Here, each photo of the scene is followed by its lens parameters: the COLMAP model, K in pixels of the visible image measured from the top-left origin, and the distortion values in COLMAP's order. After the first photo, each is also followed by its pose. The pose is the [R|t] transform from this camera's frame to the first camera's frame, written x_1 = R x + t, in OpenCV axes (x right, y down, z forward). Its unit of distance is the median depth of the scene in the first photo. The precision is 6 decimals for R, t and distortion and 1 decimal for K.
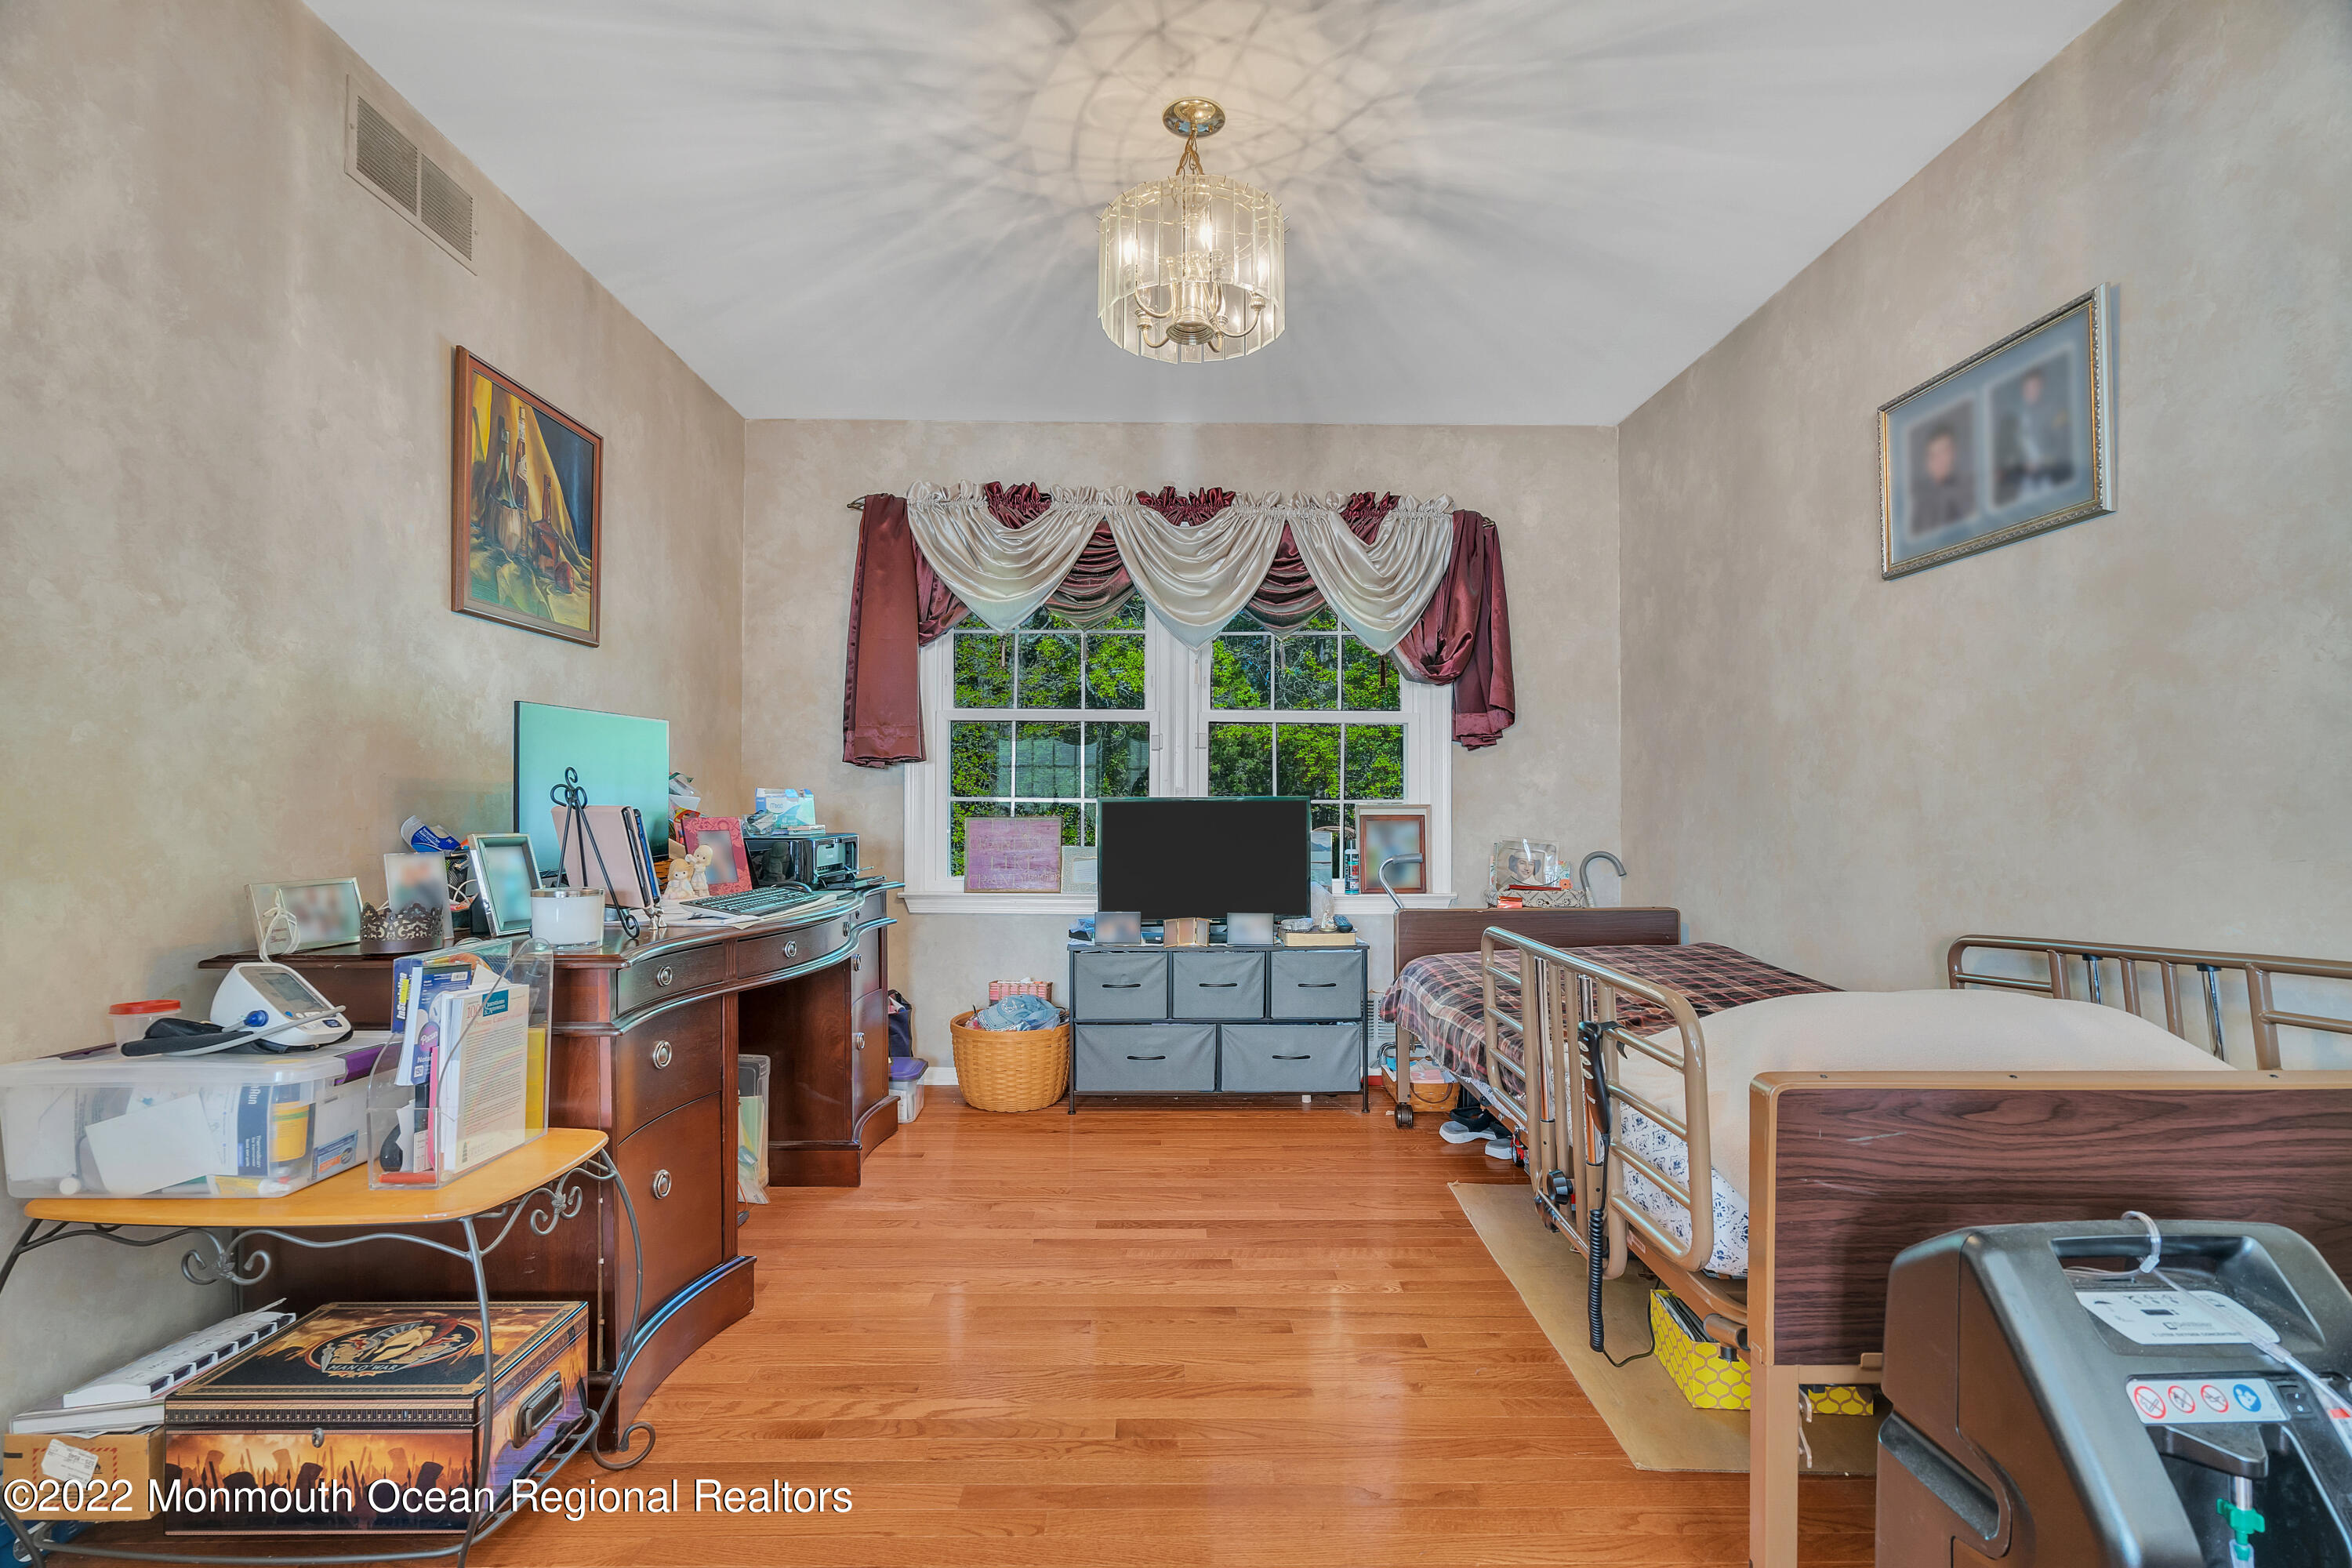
lens RADIAL K [[1075.2, 0, 1179.0], [0, 1075.2, 804.6], [0, 0, 1]] dist [-0.007677, 0.004705]
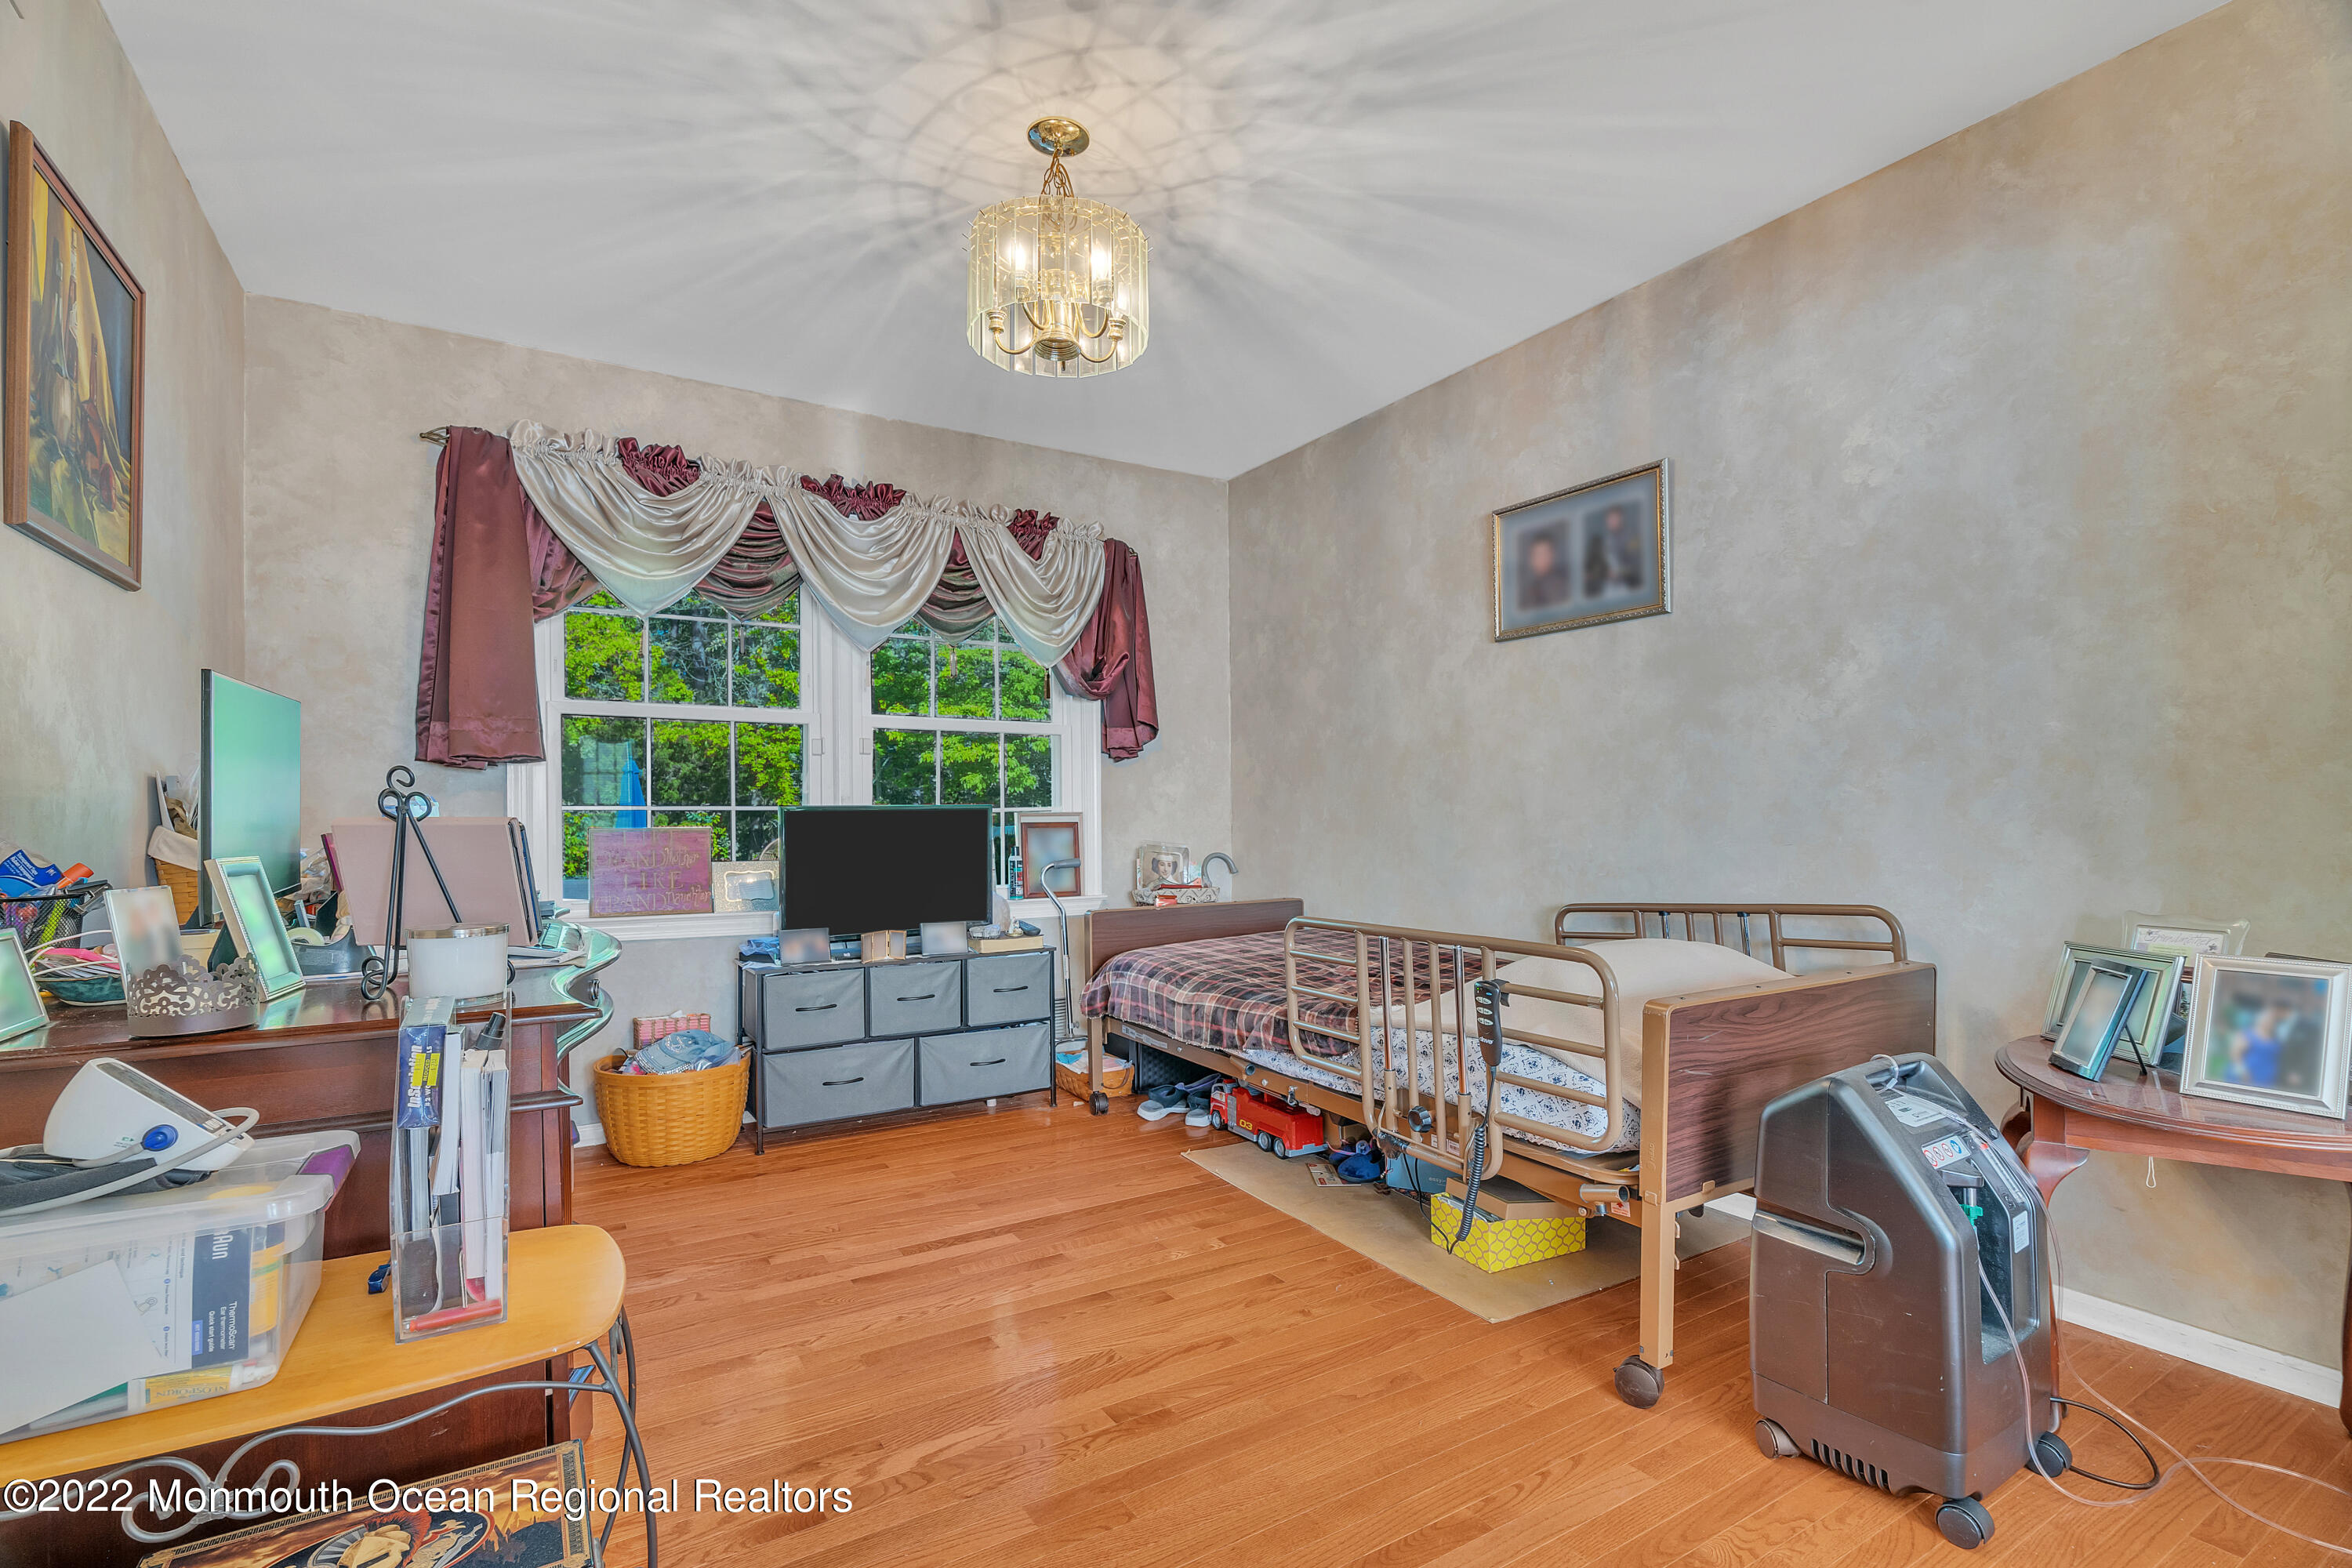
lens RADIAL K [[1075.2, 0, 1181.5], [0, 1075.2, 821.7], [0, 0, 1]] dist [-0.007677, 0.004705]
pose [[0.856793, -0.008280, 0.515593, -0.280148], [0.003964, 0.999947, 0.009469, -0.000265], [-0.515645, -0.006069, 0.856781, 0.043464]]
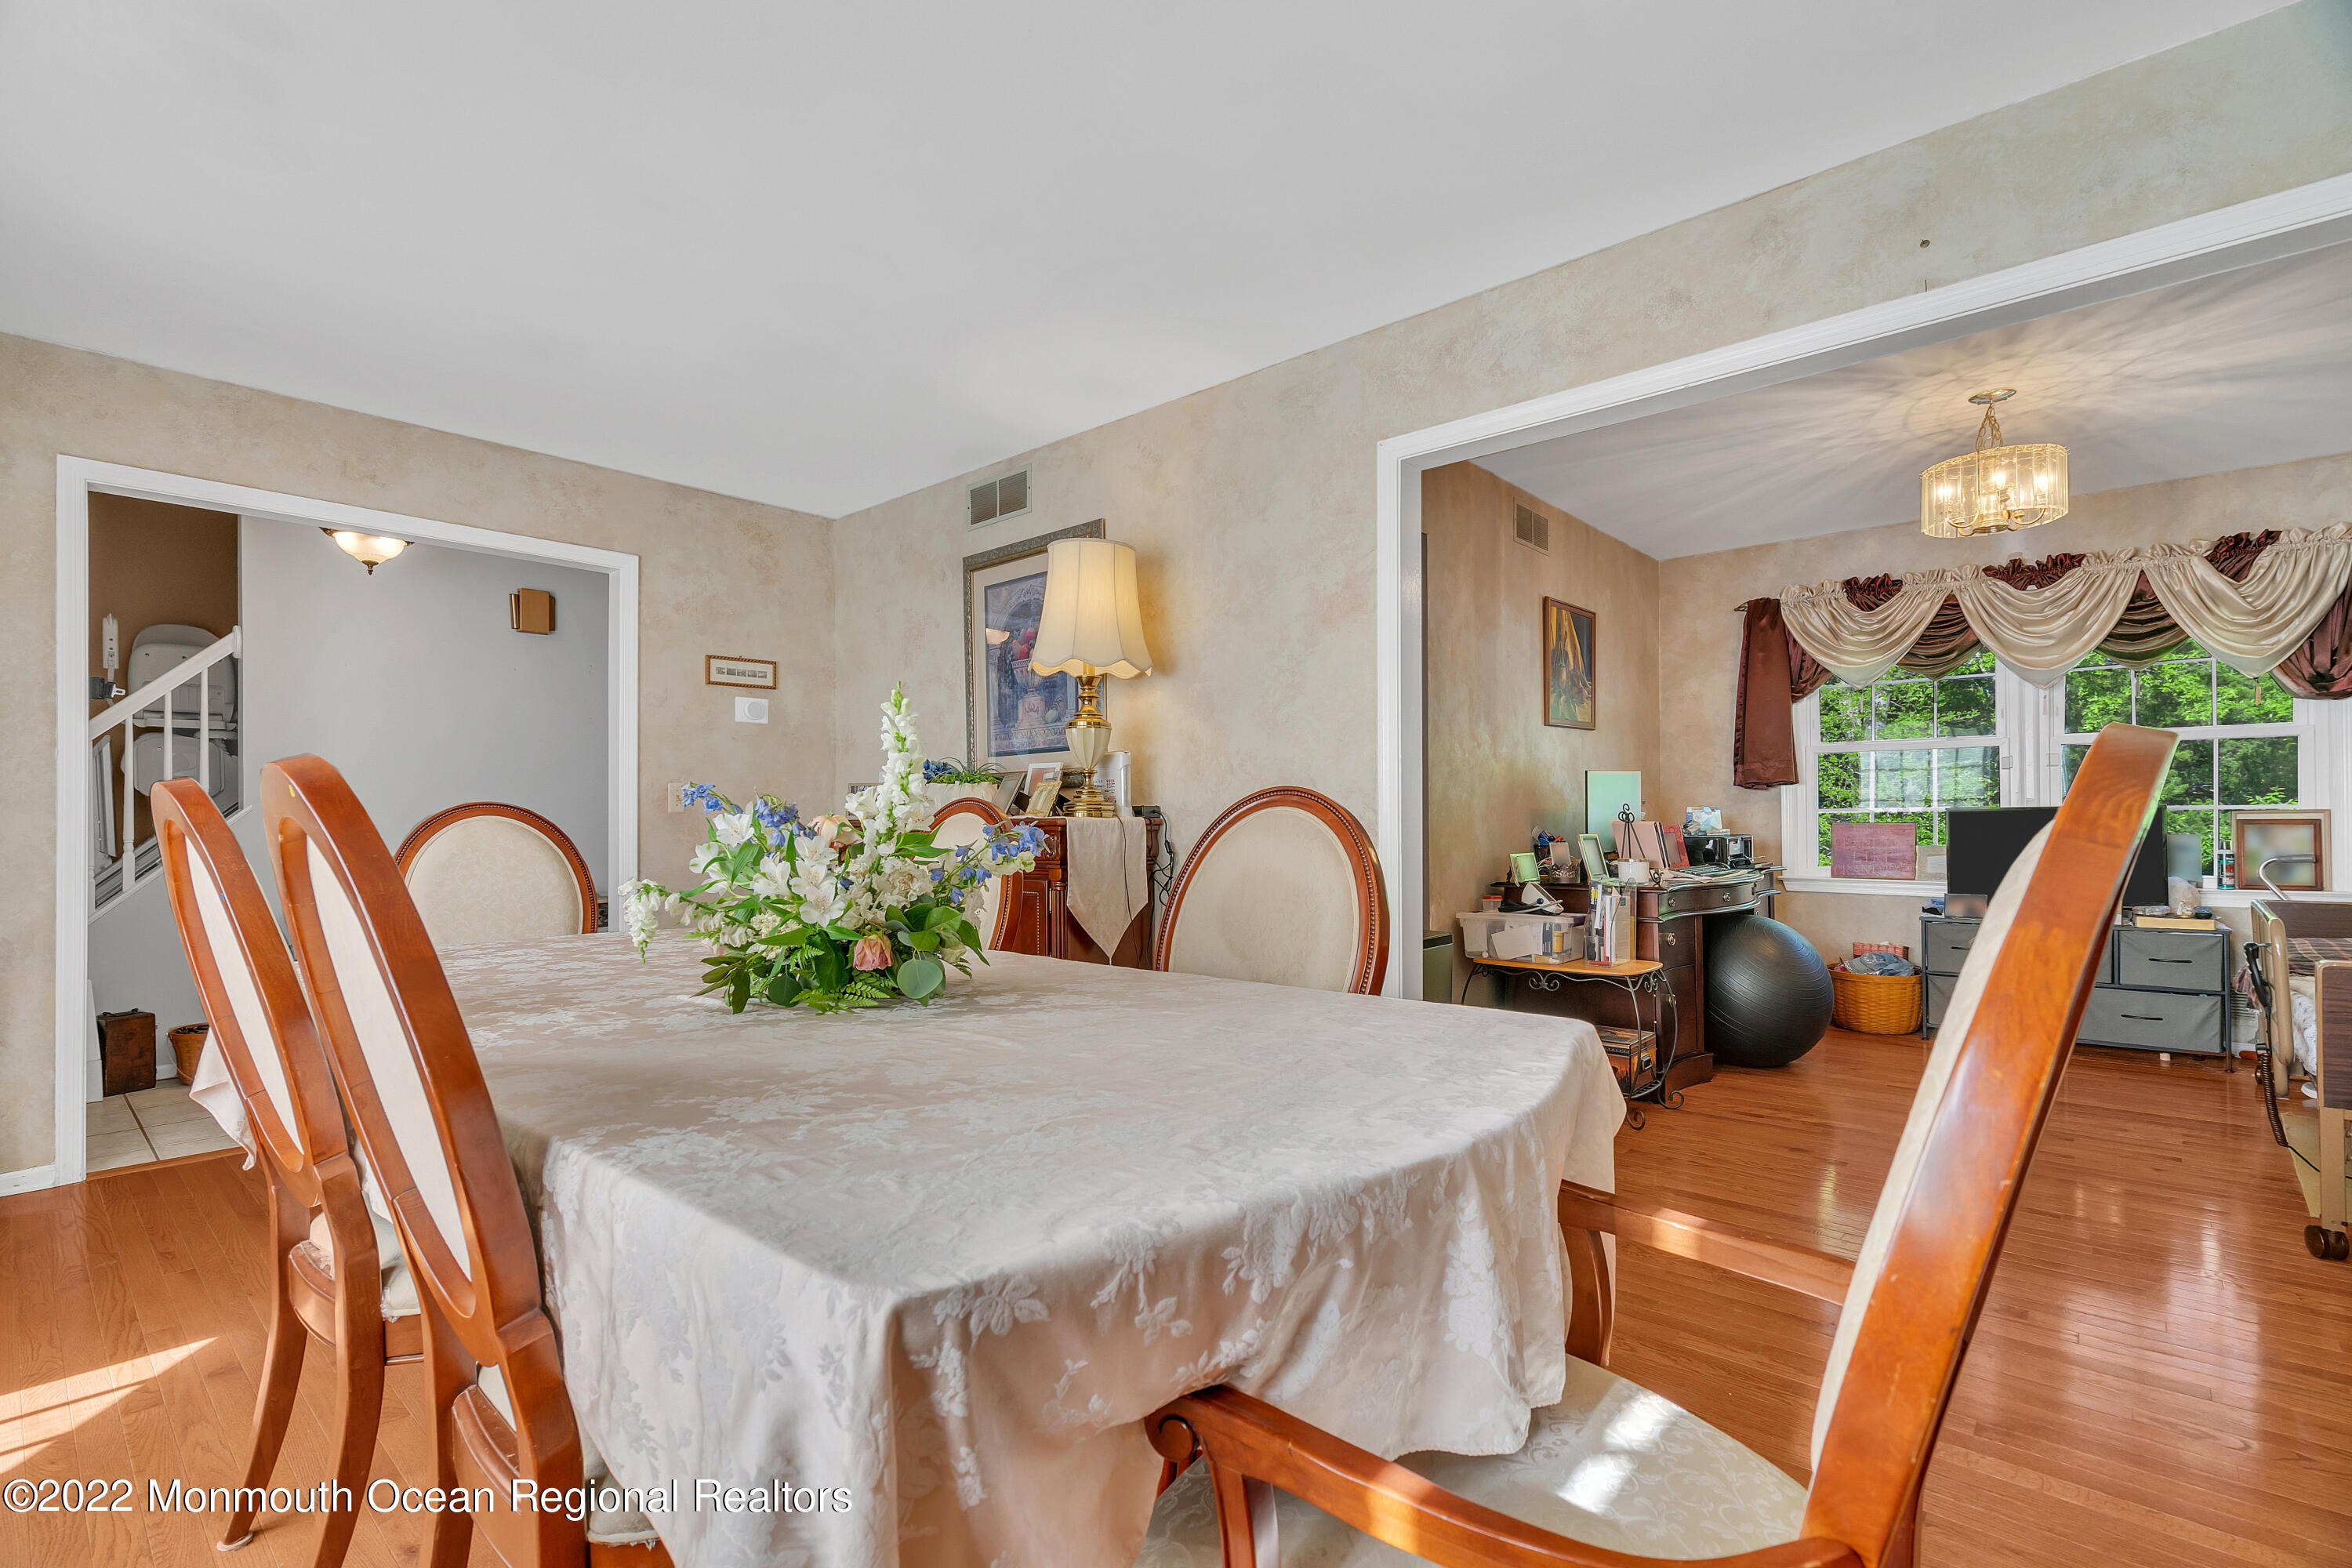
lens RADIAL K [[1075.2, 0, 1159.7], [0, 1075.2, 814.8], [0, 0, 1]] dist [-0.007677, 0.004705]
pose [[0.733823, -0.009446, -0.679275, 0.124530], [0.015332, 0.999879, 0.002660, -0.018554], [0.679167, -0.012366, 0.733879, -0.711103]]
